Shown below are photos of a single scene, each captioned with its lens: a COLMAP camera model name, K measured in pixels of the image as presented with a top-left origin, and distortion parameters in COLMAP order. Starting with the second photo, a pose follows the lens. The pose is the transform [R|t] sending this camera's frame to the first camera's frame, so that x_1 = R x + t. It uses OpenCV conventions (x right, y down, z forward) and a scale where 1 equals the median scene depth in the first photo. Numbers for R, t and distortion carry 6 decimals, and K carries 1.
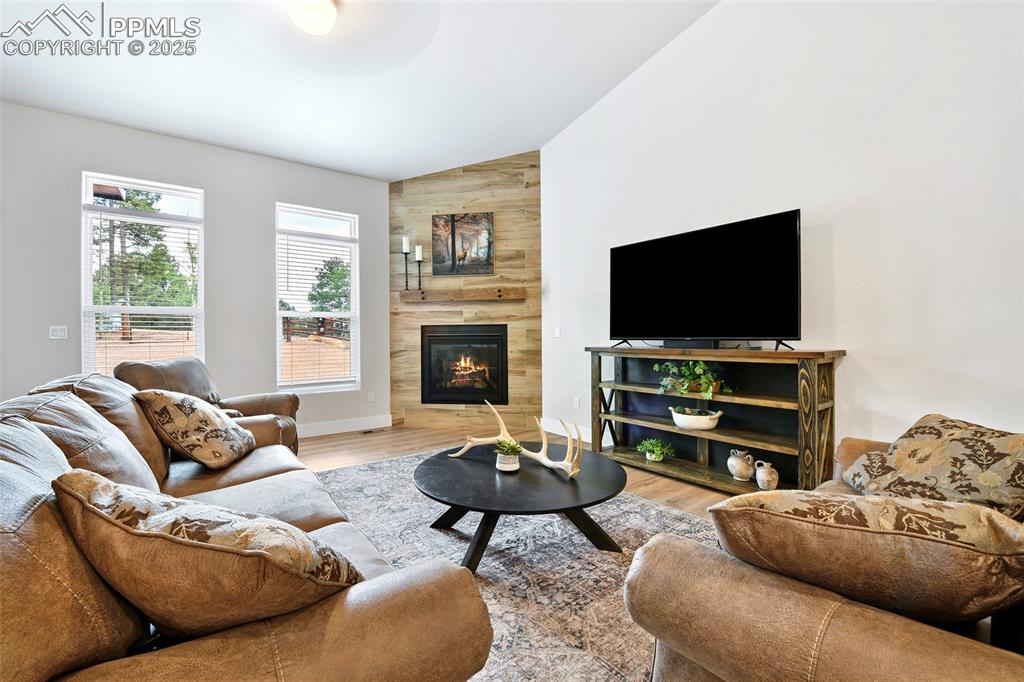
lens RADIAL K [[408.5, 0, 515.2], [0, 408.5, 334.2], [0, 0, 1]] dist [0.004068, 0.000036]
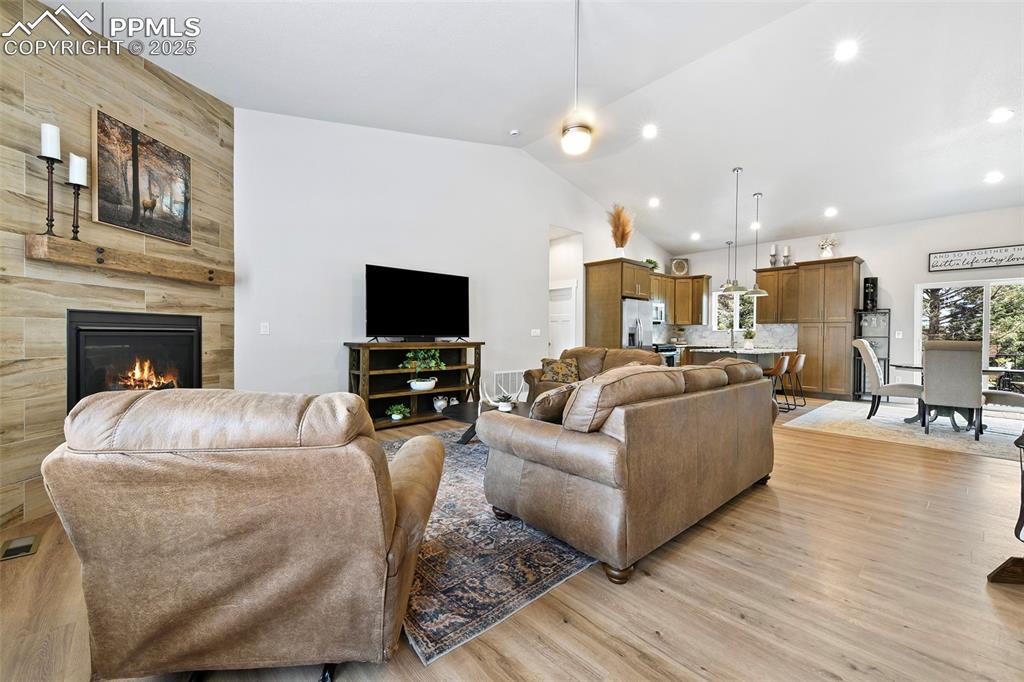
lens RADIAL K [[408.5, 0, 490.2], [0, 408.5, 340.1], [0, 0, 1]] dist [0.004068, 0.000036]
pose [[-0.037712, -0.009303, 0.999245, -0.788996], [-0.012680, 0.999881, 0.008830, 0.006014], [-0.999208, -0.012337, -0.037826, 0.499733]]
